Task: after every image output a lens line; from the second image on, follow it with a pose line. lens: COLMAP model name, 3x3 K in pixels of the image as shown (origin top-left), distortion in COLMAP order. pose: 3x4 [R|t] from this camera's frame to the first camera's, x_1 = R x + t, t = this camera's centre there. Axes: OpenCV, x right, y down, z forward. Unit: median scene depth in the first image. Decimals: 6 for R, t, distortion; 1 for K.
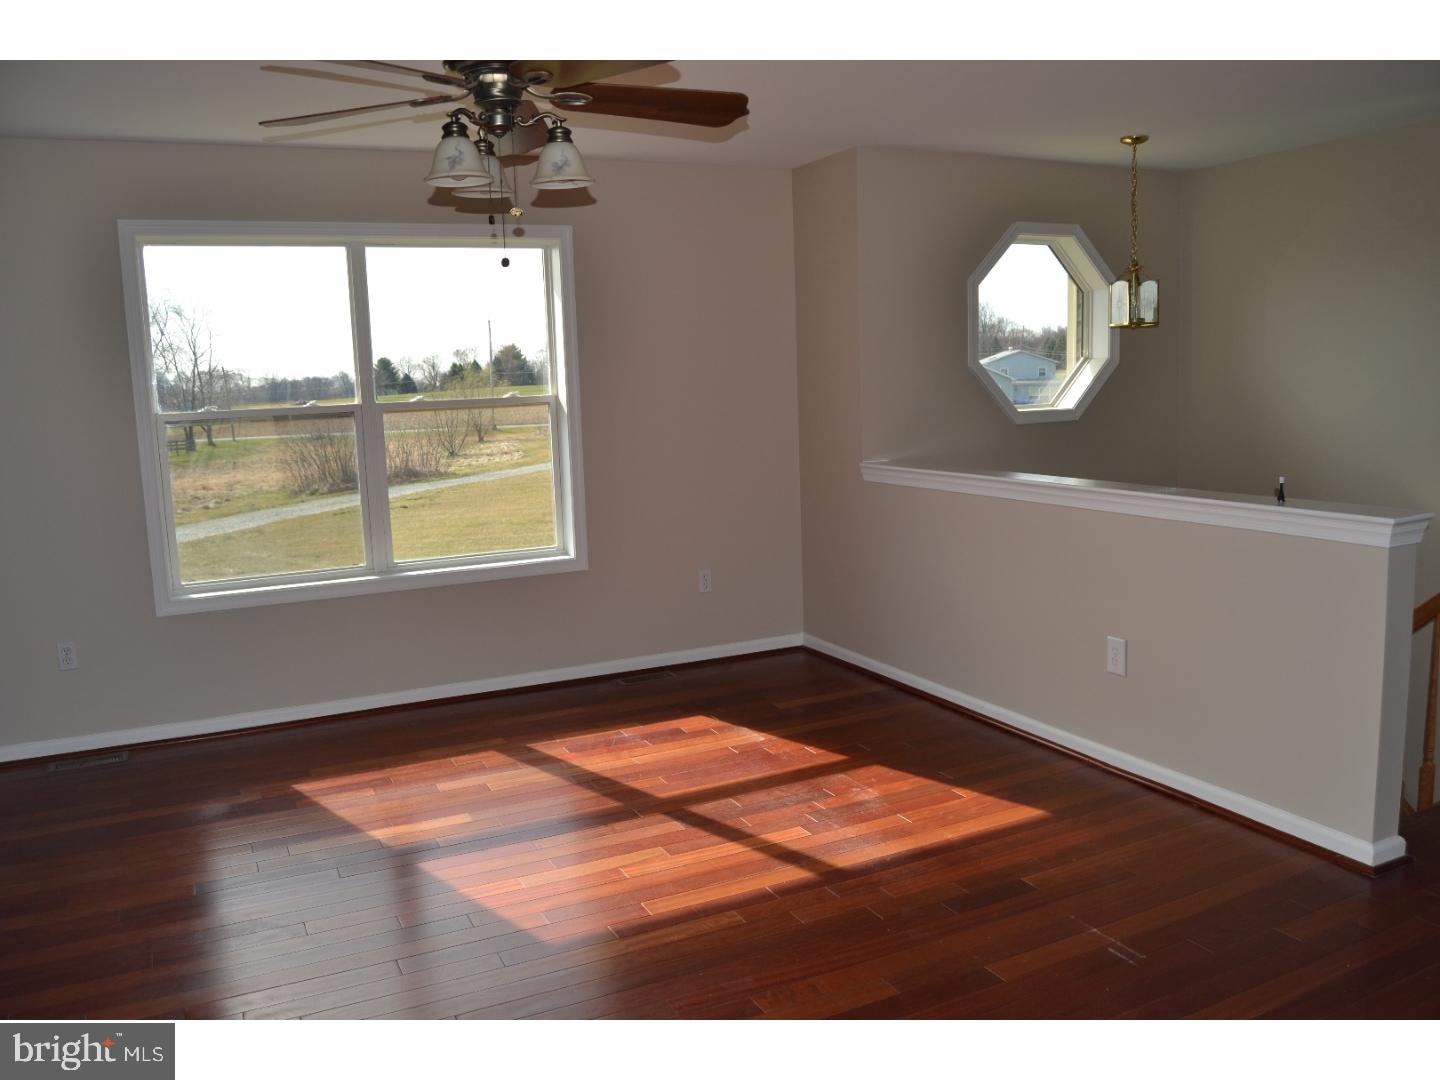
lens RADIAL K [[1146.5, 0, 720.0], [0, 1146.5, 540.0], [0, 0, 1]] dist [-0.071175, 0.017288]
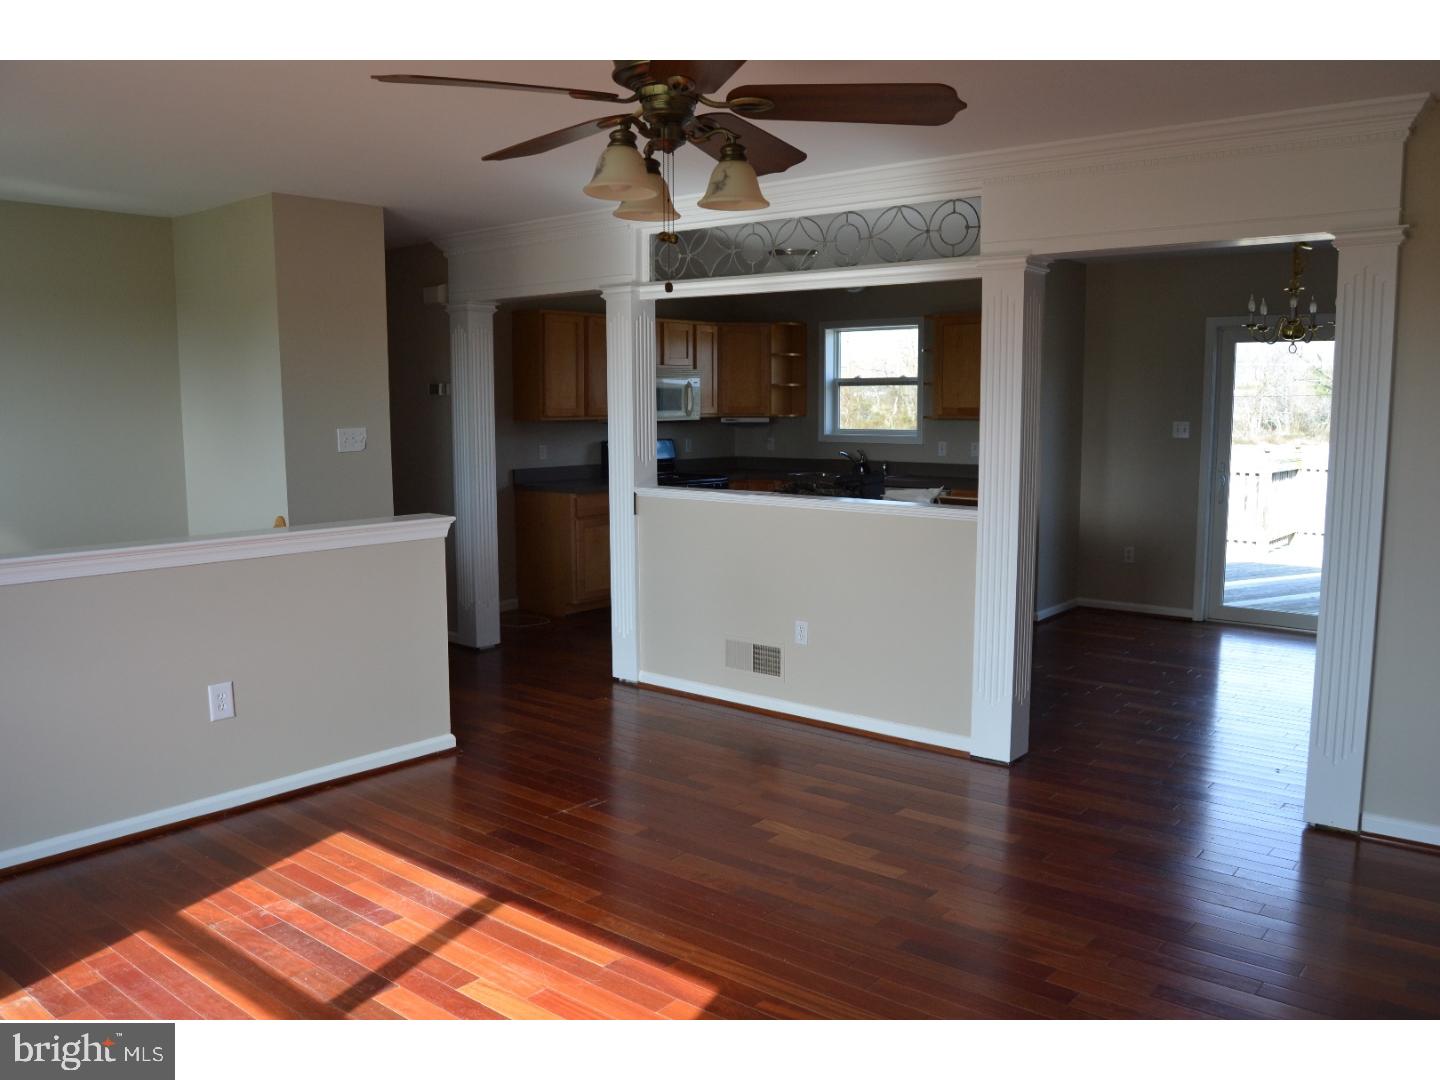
lens RADIAL K [[1146.5, 0, 720.0], [0, 1146.5, 540.0], [0, 0, 1]] dist [-0.071175, 0.017288]
pose [[-0.406663, -0.084744, 0.909639, -0.670328], [0.139139, 0.978328, 0.153347, -0.120585], [-0.902921, 0.188927, -0.386058, 0.847030]]
